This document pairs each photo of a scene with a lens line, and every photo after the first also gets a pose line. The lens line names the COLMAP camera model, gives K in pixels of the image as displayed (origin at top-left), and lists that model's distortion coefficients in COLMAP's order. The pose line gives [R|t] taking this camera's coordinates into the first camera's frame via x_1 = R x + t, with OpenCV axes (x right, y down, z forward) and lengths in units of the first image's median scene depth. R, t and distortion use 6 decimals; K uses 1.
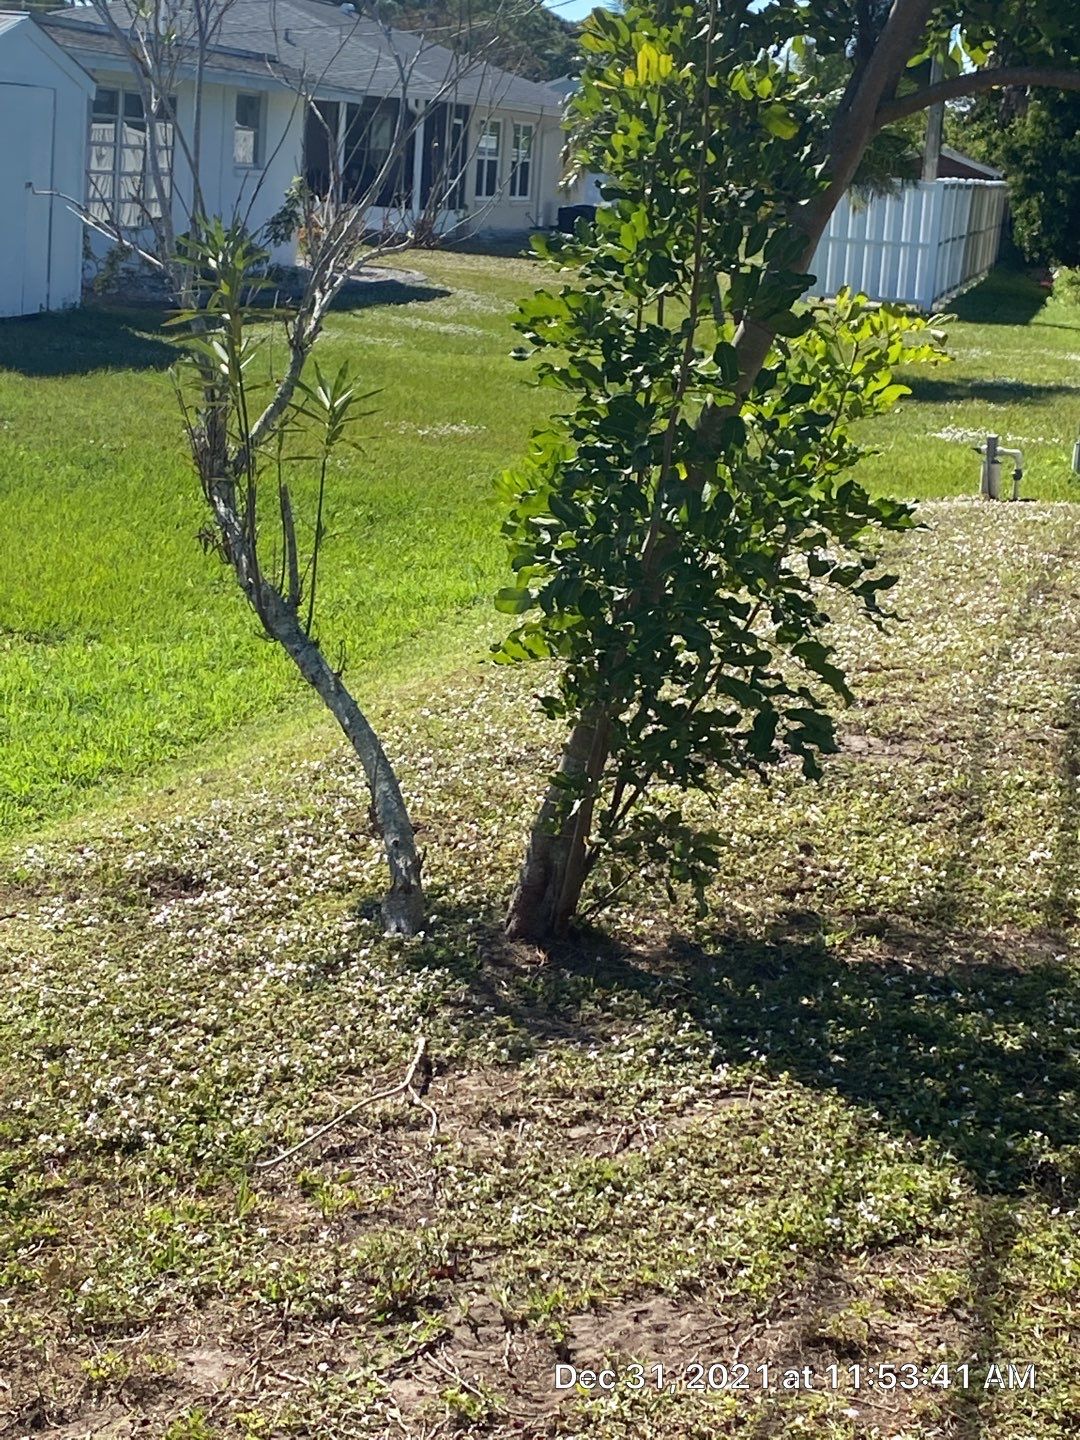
lens RADIAL K [[4107.1, 0, 540.0], [0, 4107.1, 720.0], [0, 0, 1]] dist [0.167805, -0.810892]
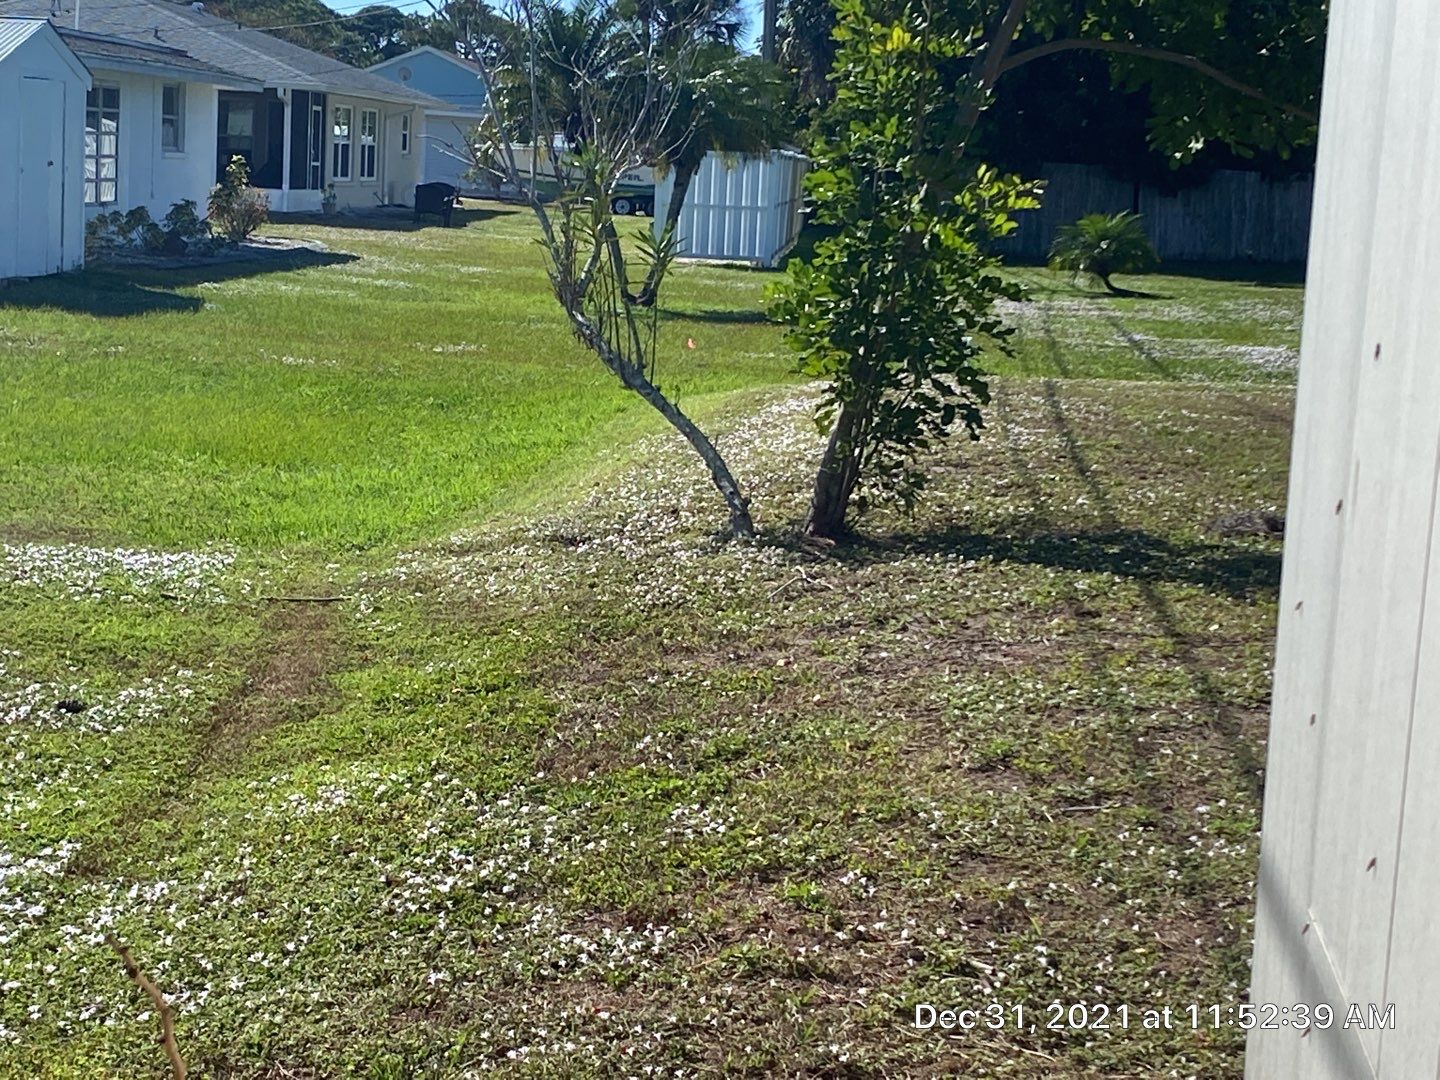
lens RADIAL K [[4107.1, 0, 720.0], [0, 4107.1, 540.0], [0, 0, 1]] dist [0.167805, -0.810892]
pose [[0.994610, -0.031326, 0.098840, -0.187447], [0.035270, 0.998639, -0.038408, 0.103162], [-0.097502, 0.041687, 0.994362, -0.644308]]
